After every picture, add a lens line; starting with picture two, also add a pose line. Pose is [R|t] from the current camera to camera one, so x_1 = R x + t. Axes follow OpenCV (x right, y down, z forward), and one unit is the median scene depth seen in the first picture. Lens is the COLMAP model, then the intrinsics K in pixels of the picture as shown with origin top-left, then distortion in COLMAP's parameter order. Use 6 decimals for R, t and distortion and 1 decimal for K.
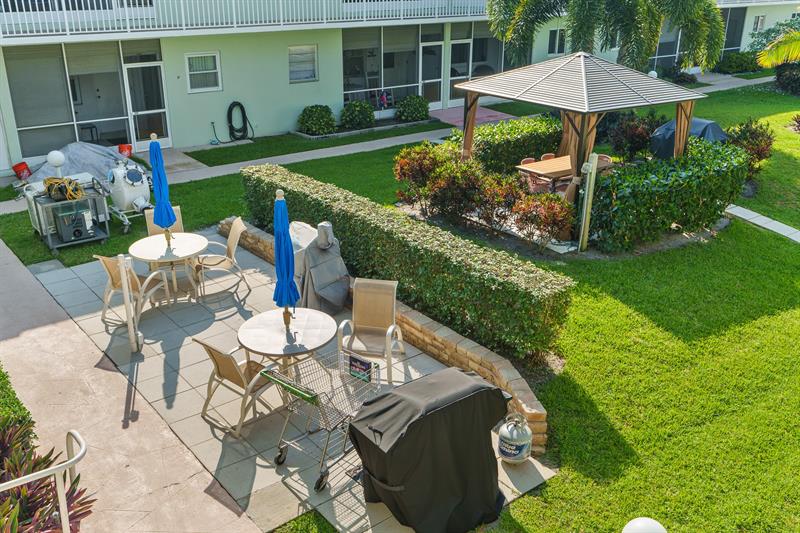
lens RADIAL K [[772.8, 0, 404.9], [0, 772.8, 268.8], [0, 0, 1]] dist [0.004726, 0.000000]
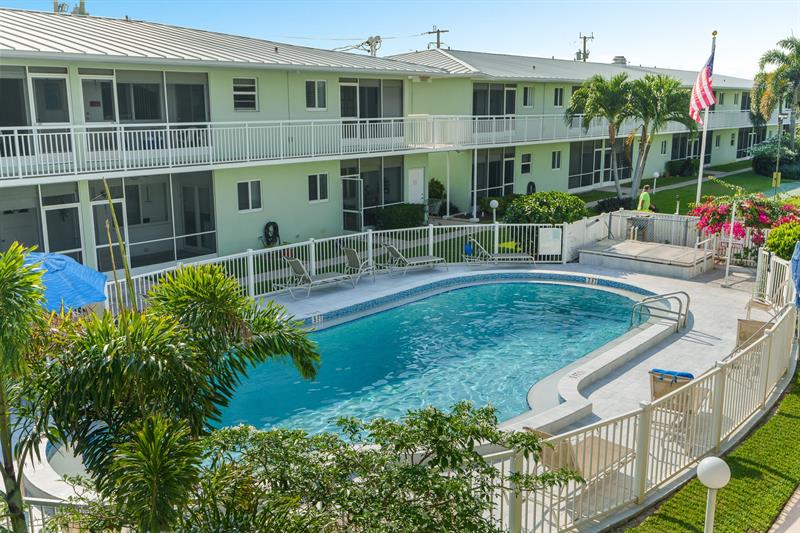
lens RADIAL K [[794.6, 0, 410.8], [0, 794.6, 284.7], [0, 0, 1]] dist [0.007813, 0.000000]
pose [[0.974532, -0.062370, 0.215400, -0.159588], [0.095307, 0.984671, -0.146080, 0.049045], [-0.202987, 0.162889, 0.965538, -0.129523]]
